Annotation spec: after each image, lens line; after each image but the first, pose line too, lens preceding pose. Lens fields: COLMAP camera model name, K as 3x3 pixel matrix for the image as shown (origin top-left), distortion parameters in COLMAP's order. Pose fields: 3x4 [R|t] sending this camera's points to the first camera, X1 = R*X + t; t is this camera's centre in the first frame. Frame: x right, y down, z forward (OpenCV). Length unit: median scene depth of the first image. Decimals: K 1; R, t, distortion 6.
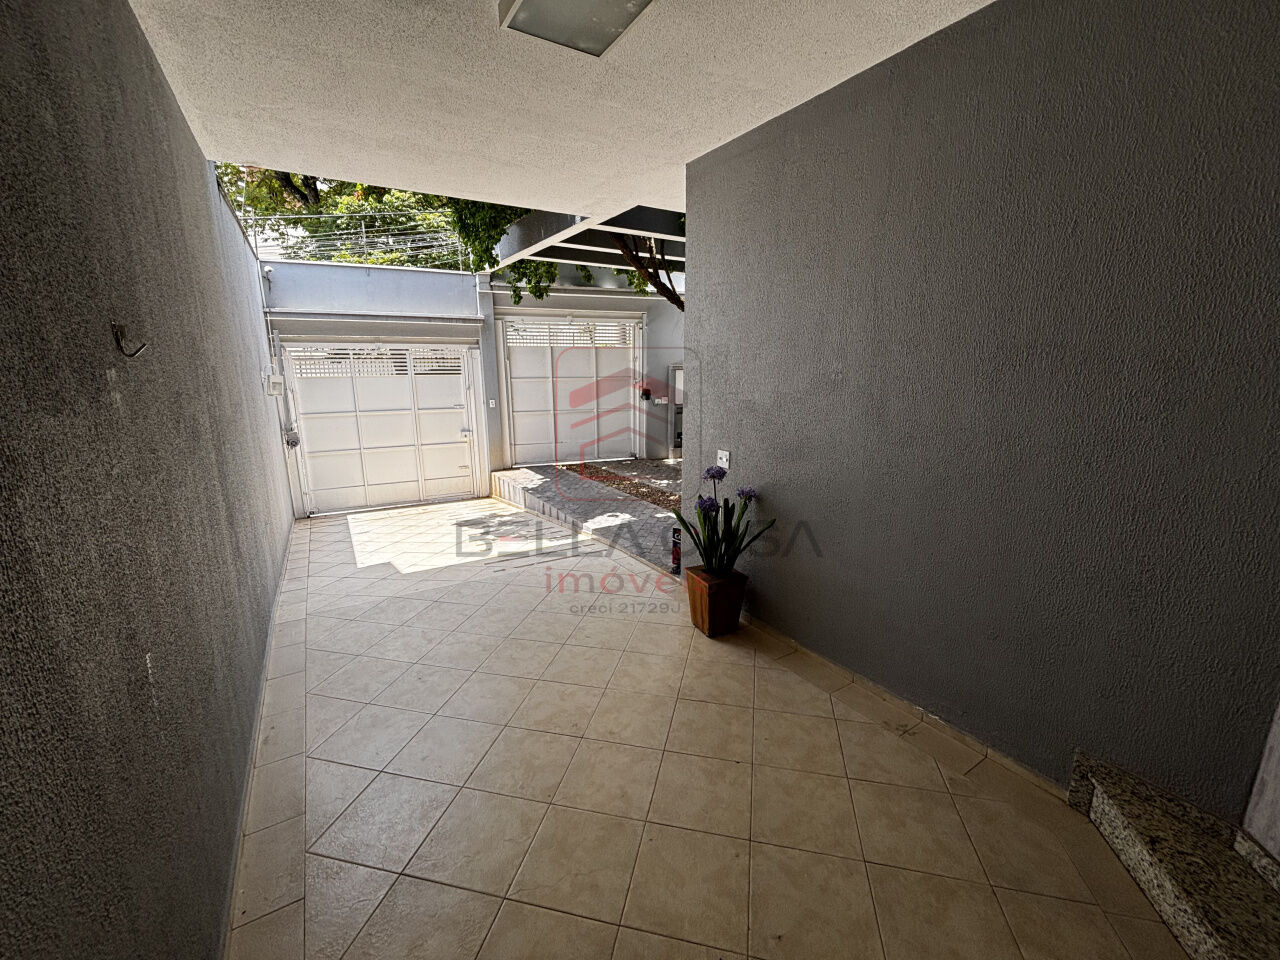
lens RADIAL K [[533.2, 0, 638.0], [0, 533.2, 474.8], [0, 0, 1]] dist [0.000316, -0.000019]
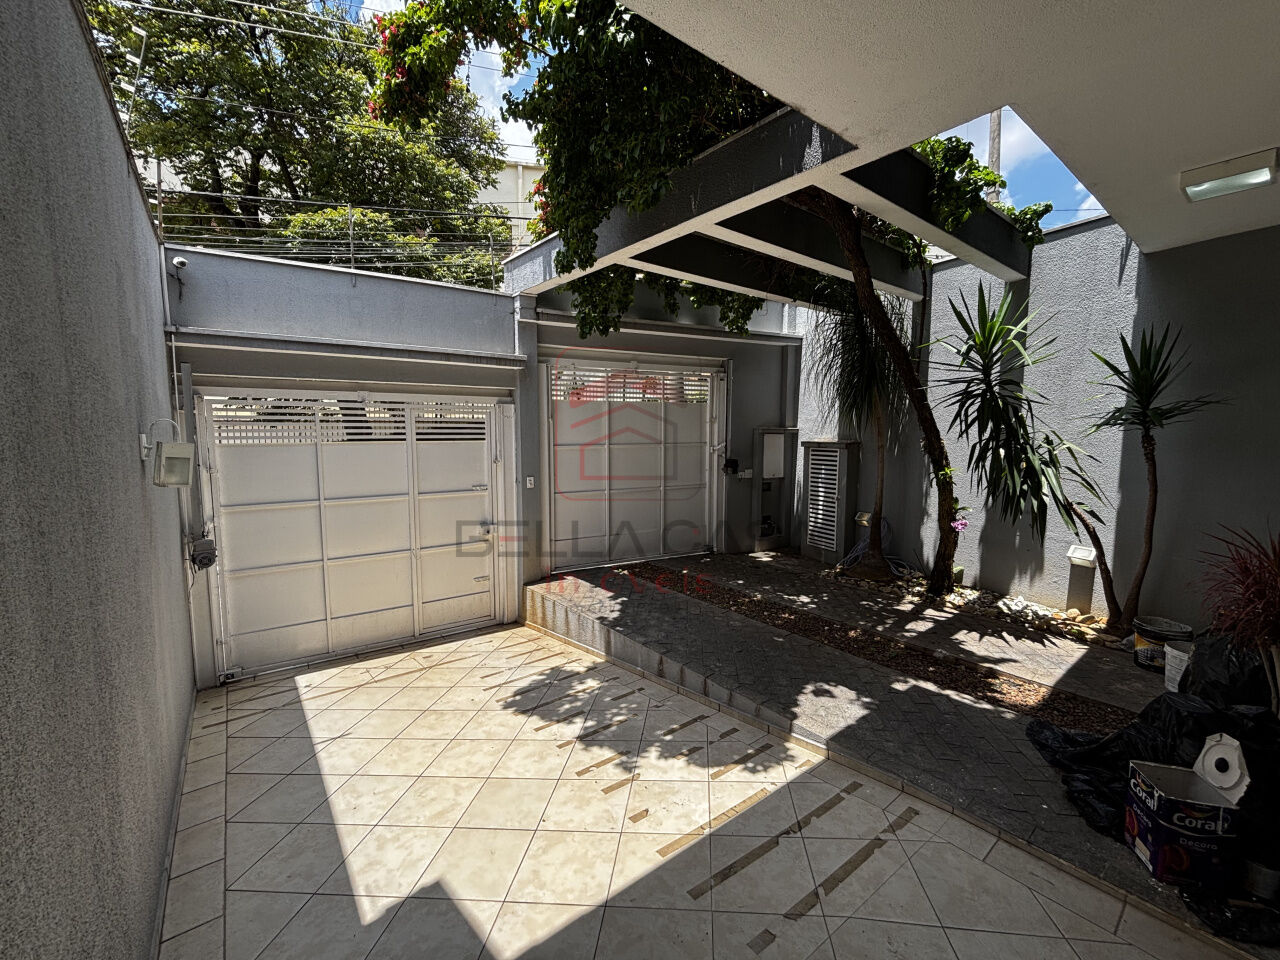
lens RADIAL K [[523.6, 0, 636.1], [0, 523.6, 477.3], [0, 0, 1]] dist [0.001492, 0.000340]
pose [[0.992943, -0.005659, 0.118454, -0.238281], [0.019170, 0.993383, -0.113237, -0.069274], [-0.117029, 0.114709, 0.986482, 0.359282]]
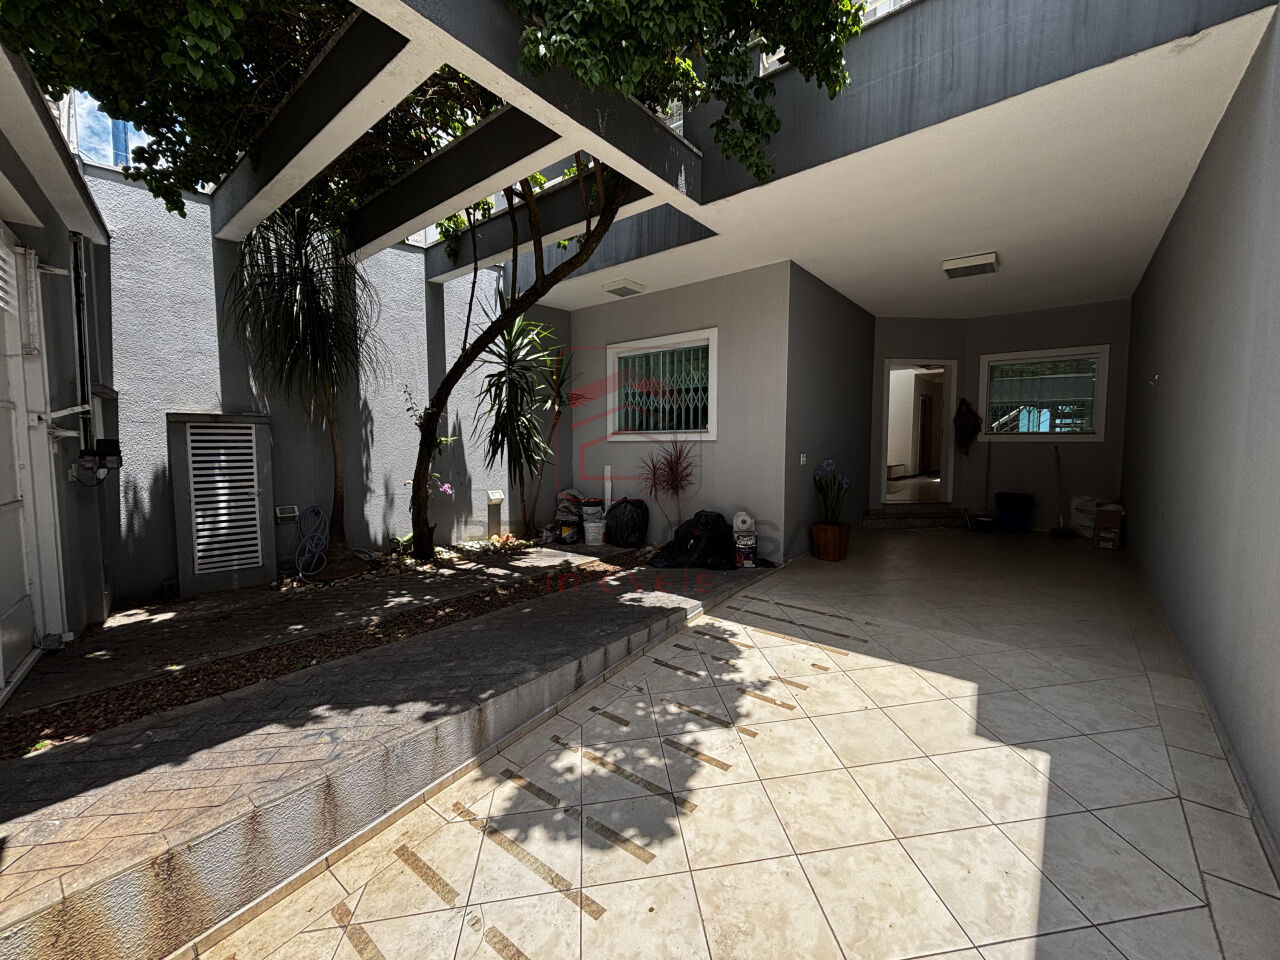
lens RADIAL K [[523.6, 0, 636.1], [0, 523.6, 477.3], [0, 0, 1]] dist [0.001492, 0.000340]
pose [[-0.332520, -0.058733, 0.941266, -0.534901], [0.201833, 0.970503, 0.131859, -0.132813], [-0.921246, 0.233824, -0.310858, 0.922776]]
